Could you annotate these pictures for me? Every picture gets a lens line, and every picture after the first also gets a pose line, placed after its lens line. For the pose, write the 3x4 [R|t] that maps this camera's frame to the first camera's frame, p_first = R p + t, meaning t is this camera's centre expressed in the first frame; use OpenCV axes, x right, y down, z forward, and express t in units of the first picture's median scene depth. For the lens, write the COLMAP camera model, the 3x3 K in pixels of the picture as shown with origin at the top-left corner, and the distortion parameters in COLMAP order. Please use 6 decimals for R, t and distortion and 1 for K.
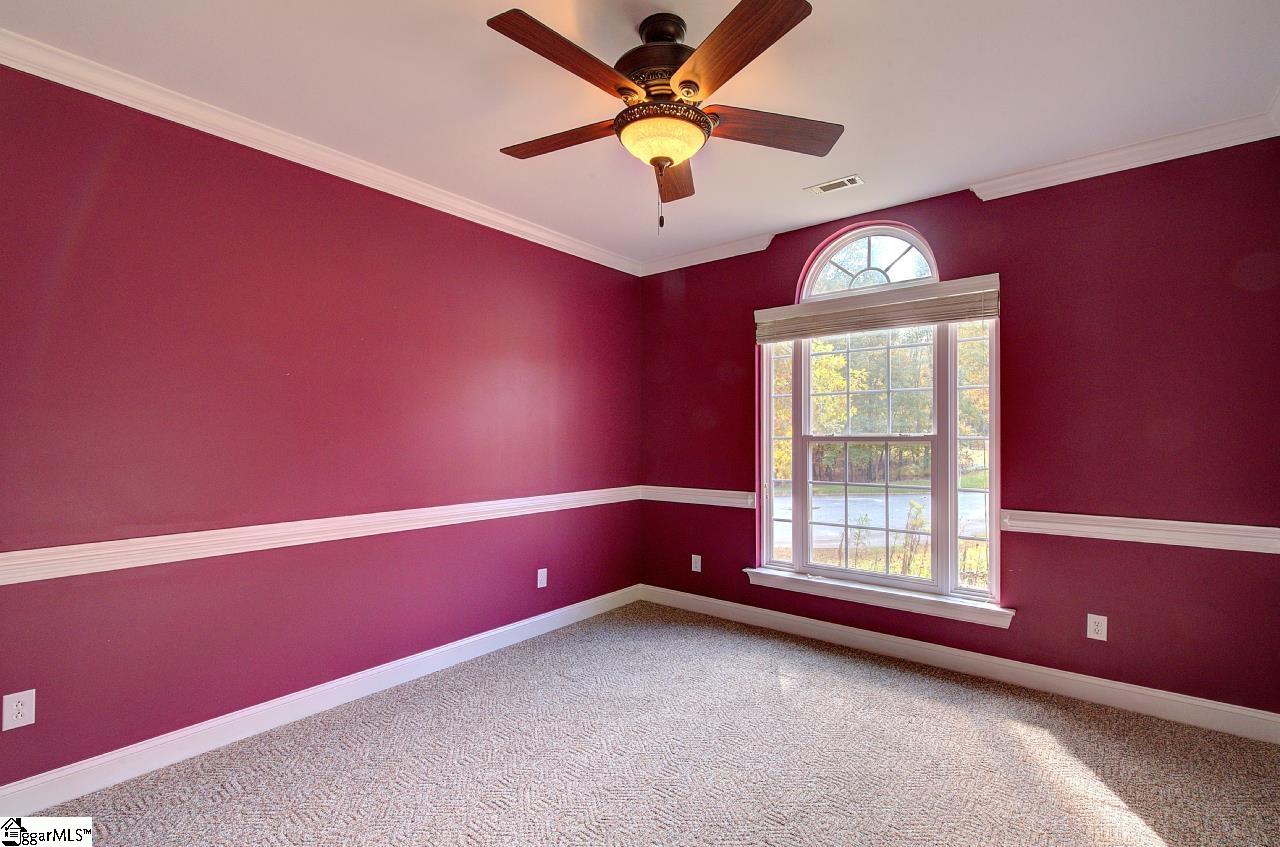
lens RADIAL K [[567.1, 0, 645.5], [0, 567.1, 436.4], [0, 0, 1]] dist [-0.001469, 0.000635]
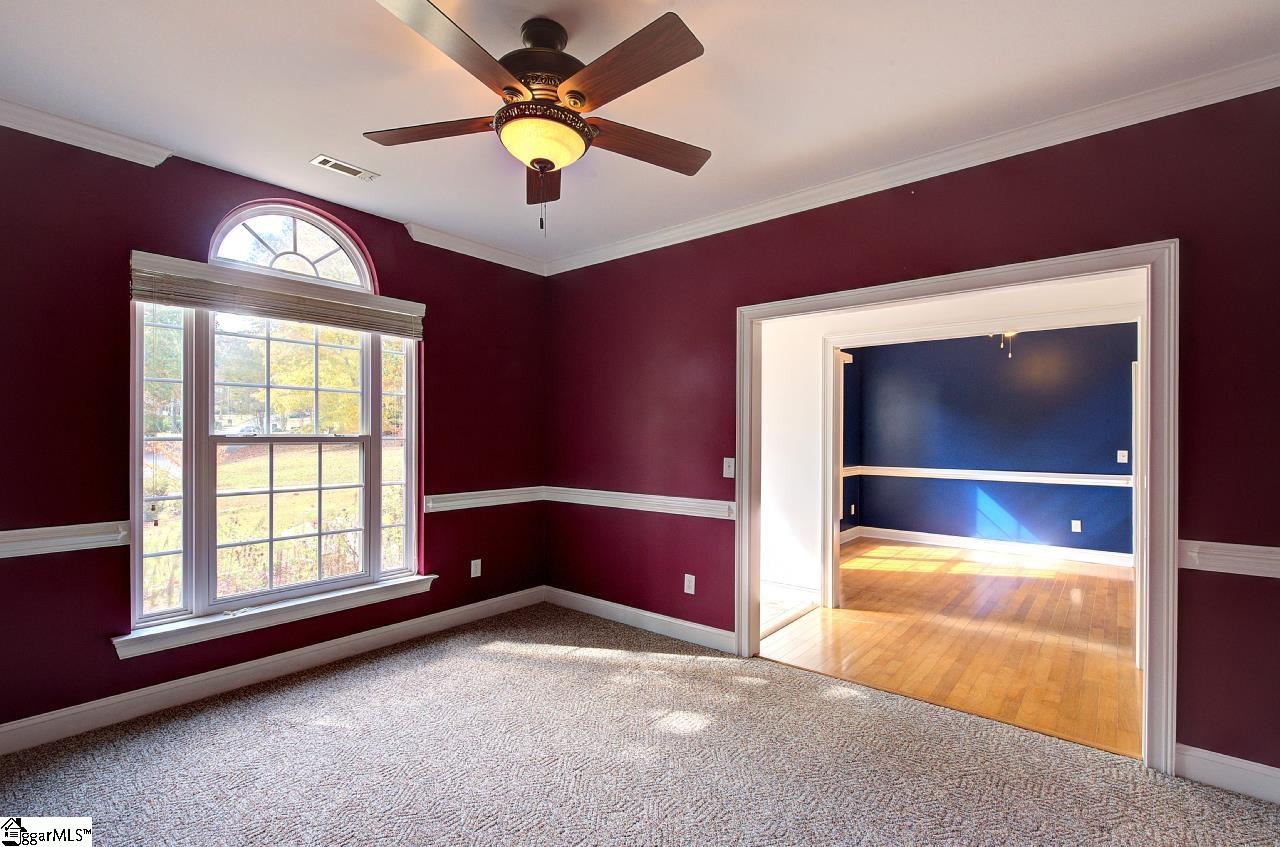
lens RADIAL K [[567.1, 0, 645.5], [0, 567.1, 436.4], [0, 0, 1]] dist [-0.001469, 0.000635]
pose [[0.034992, 0.001480, 0.999387, -0.542737], [0.001419, 0.999998, -0.001531, 0.001912], [-0.999387, 0.001472, 0.034989, 0.438244]]
